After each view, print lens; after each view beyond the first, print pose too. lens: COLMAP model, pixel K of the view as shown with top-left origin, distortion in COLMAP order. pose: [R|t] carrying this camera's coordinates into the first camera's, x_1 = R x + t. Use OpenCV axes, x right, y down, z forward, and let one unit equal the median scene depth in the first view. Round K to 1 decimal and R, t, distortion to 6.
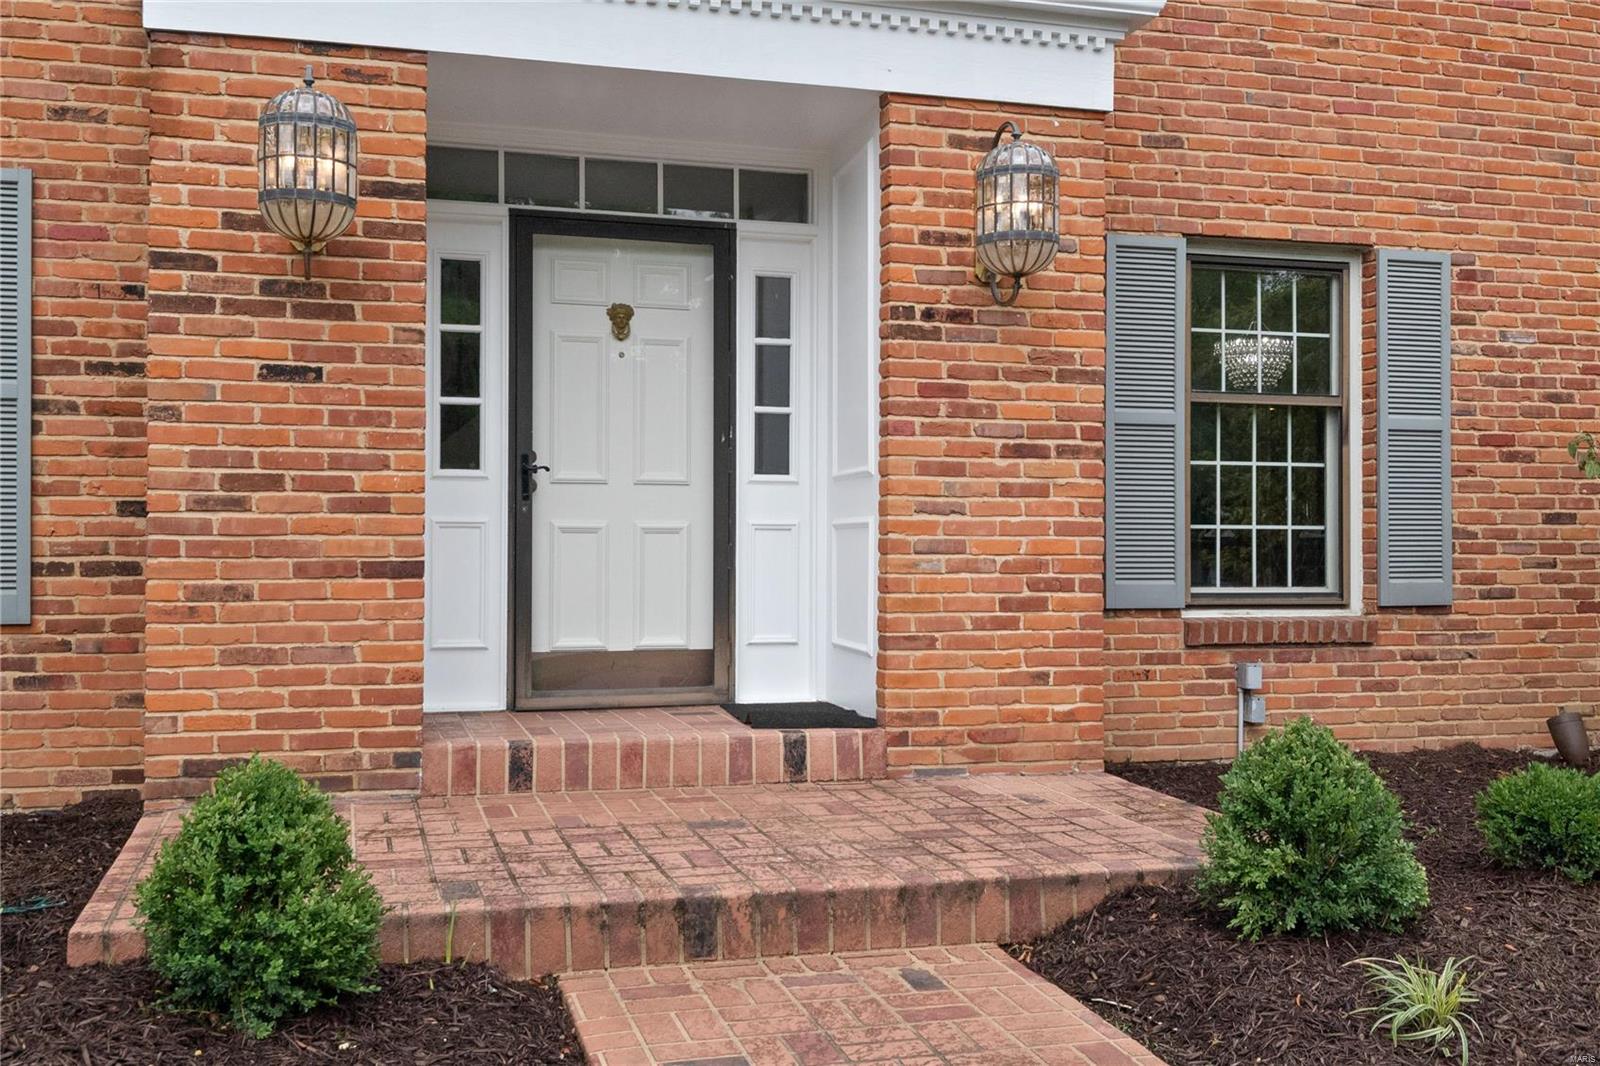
lens RADIAL K [[1584.5, 0, 800.8], [0, 1584.5, 535.9], [0, 0, 1]] dist [0.014631, 0.000000]
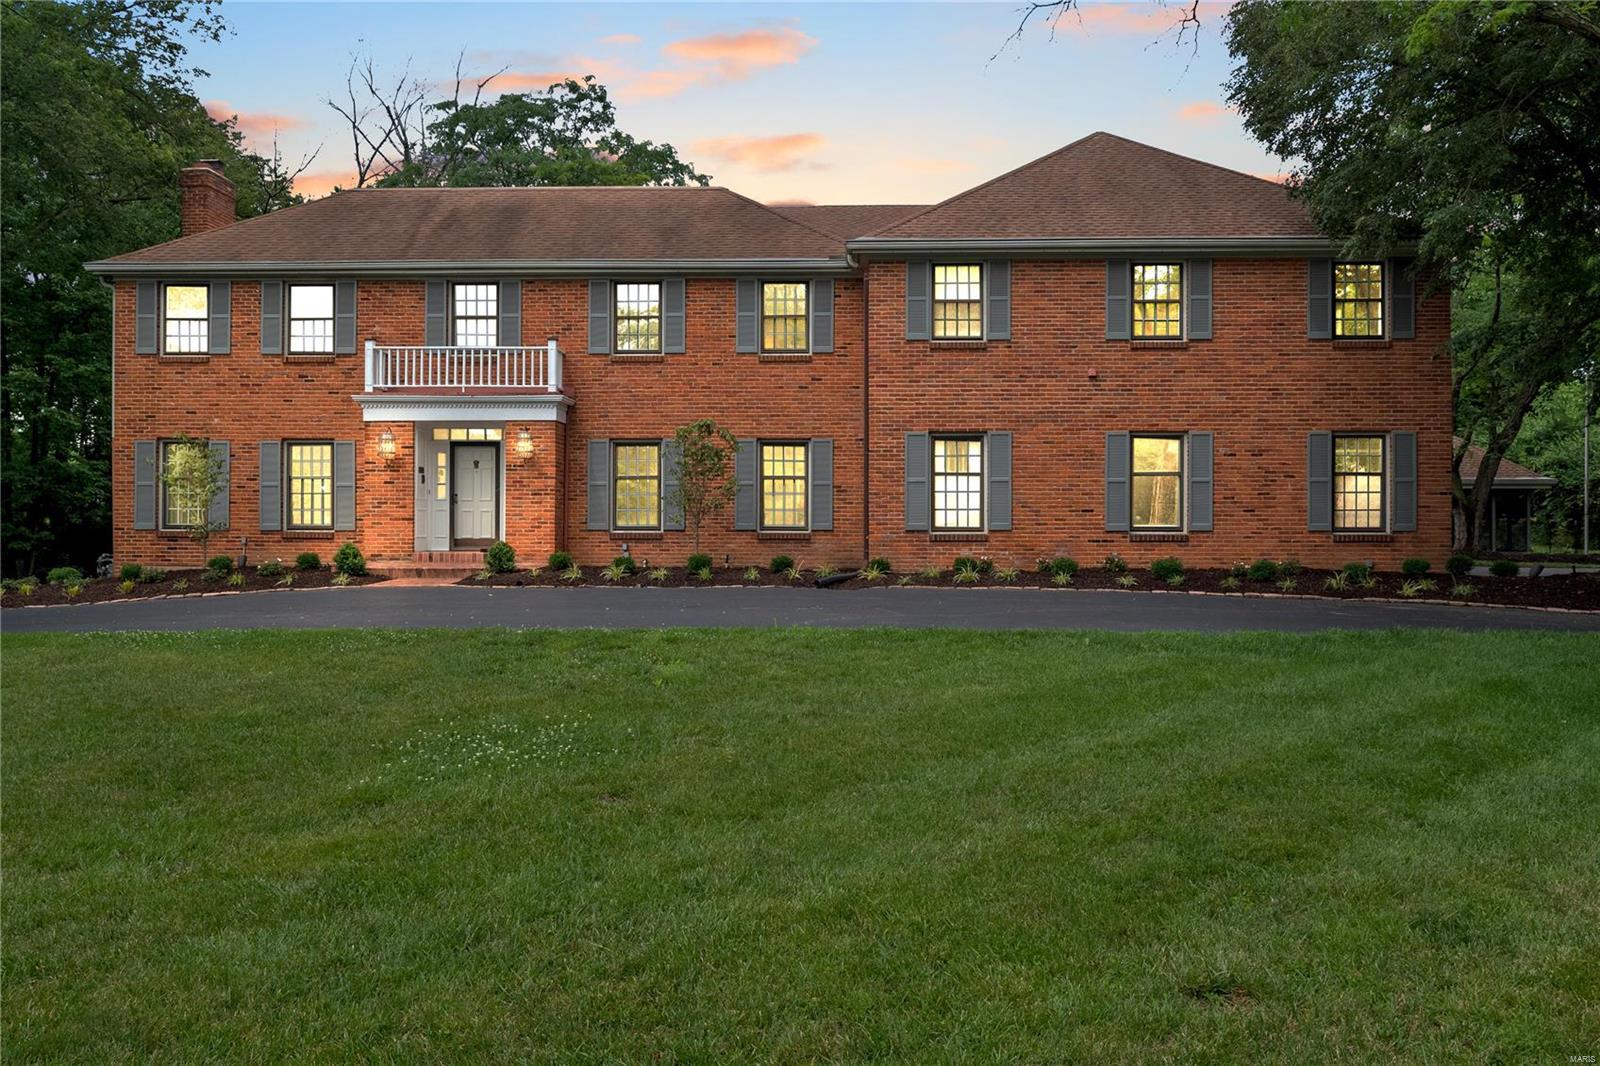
lens RADIAL K [[1265.7, 0, 801.2], [0, 1265.7, 529.8], [0, 0, 1]] dist [-0.000455, 0.002959]
pose [[0.949850, -0.001212, -0.312705, 1.835060], [0.003022, 0.999981, 0.005306, 0.030782], [0.312693, -0.005985, 0.949835, -2.062408]]
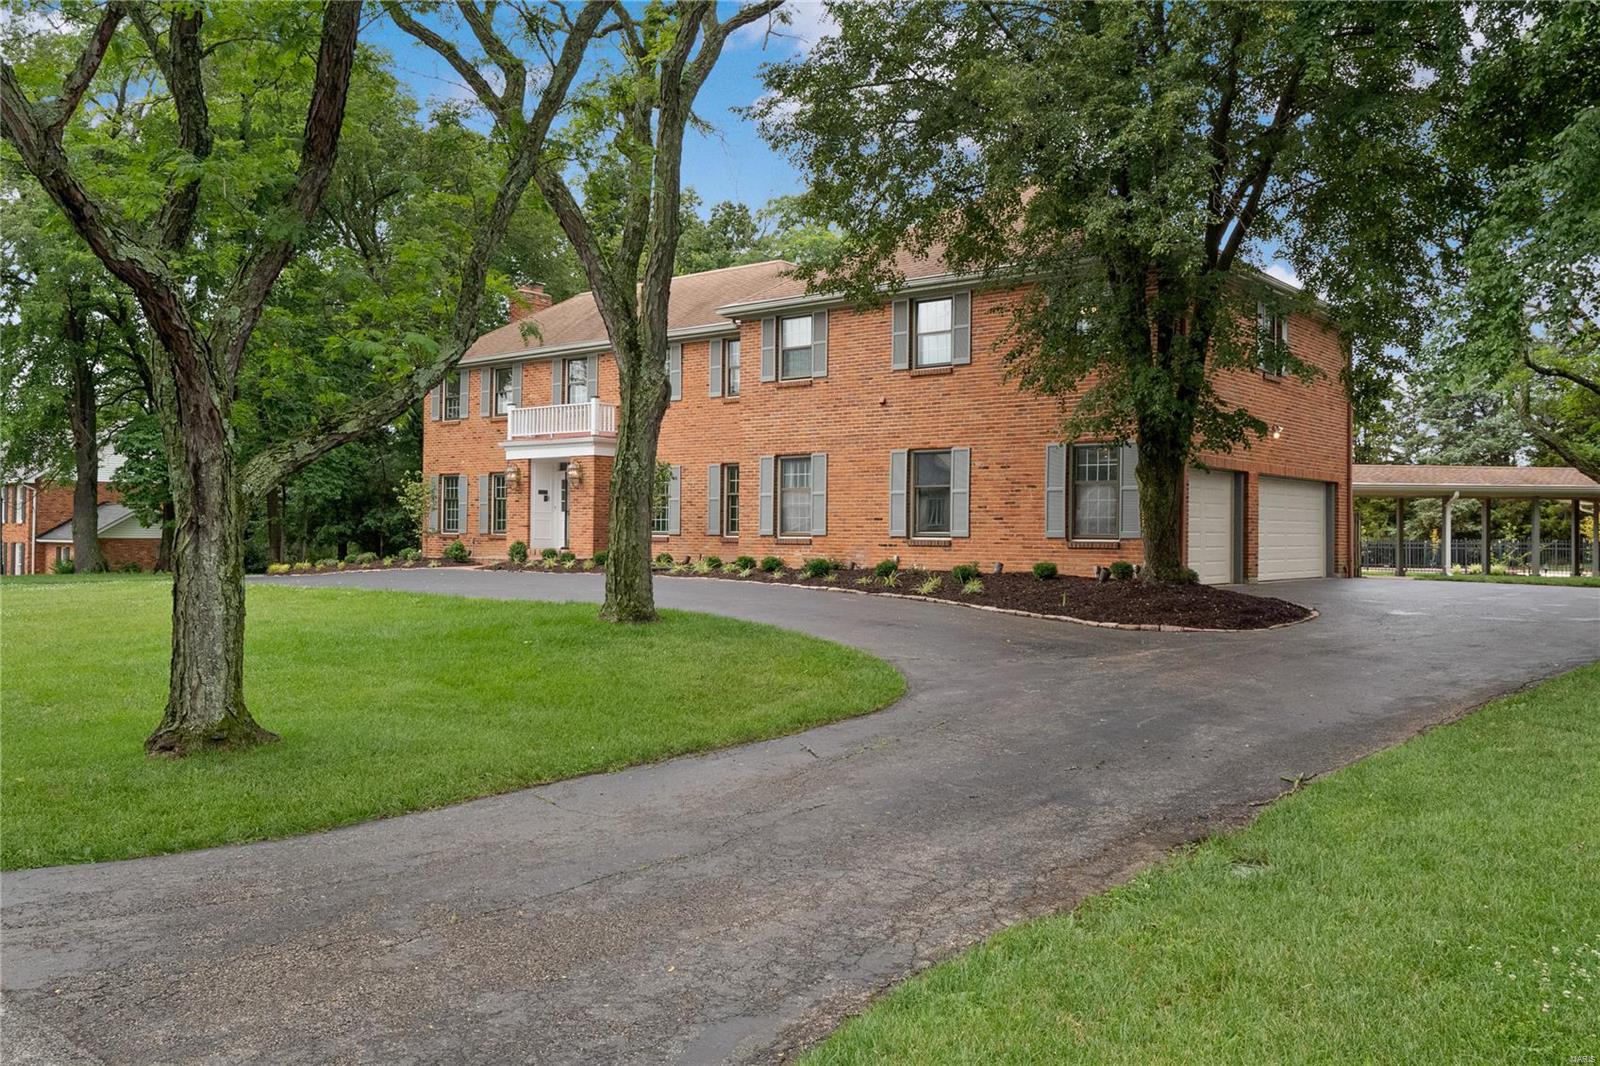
lens RADIAL K [[1265.7, 0, 808.3], [0, 1265.7, 533.0], [0, 0, 1]] dist [-0.000455, 0.002959]
pose [[0.567295, 0.000828, -0.823514, 4.440754], [-0.001320, 0.999999, 0.000095, 0.042188], [0.823514, 0.001033, 0.567296, -1.077175]]
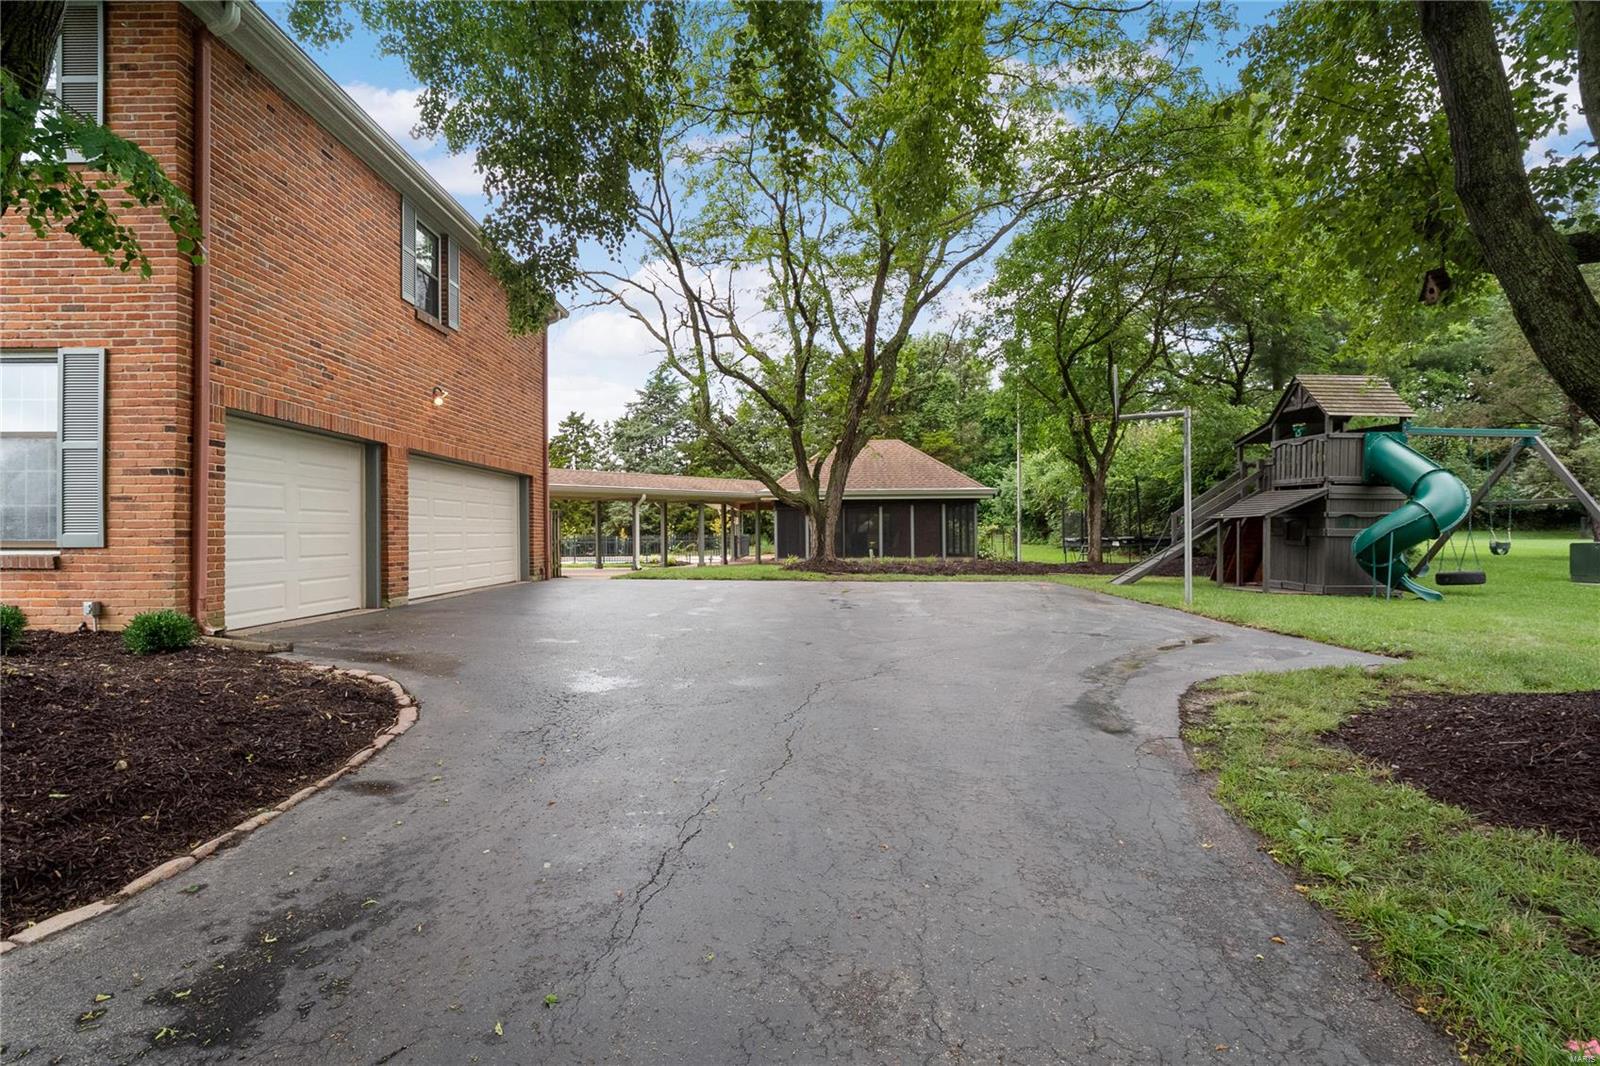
lens RADIAL K [[754.0, 0, 803.4], [0, 754.0, 534.1], [0, 0, 1]] dist [-0.020893, -0.000251]
pose [[0.964435, -0.006476, -0.264240, 3.390734], [0.008239, 0.999951, 0.005566, 0.041464], [0.264191, -0.007546, 0.964441, 0.736665]]
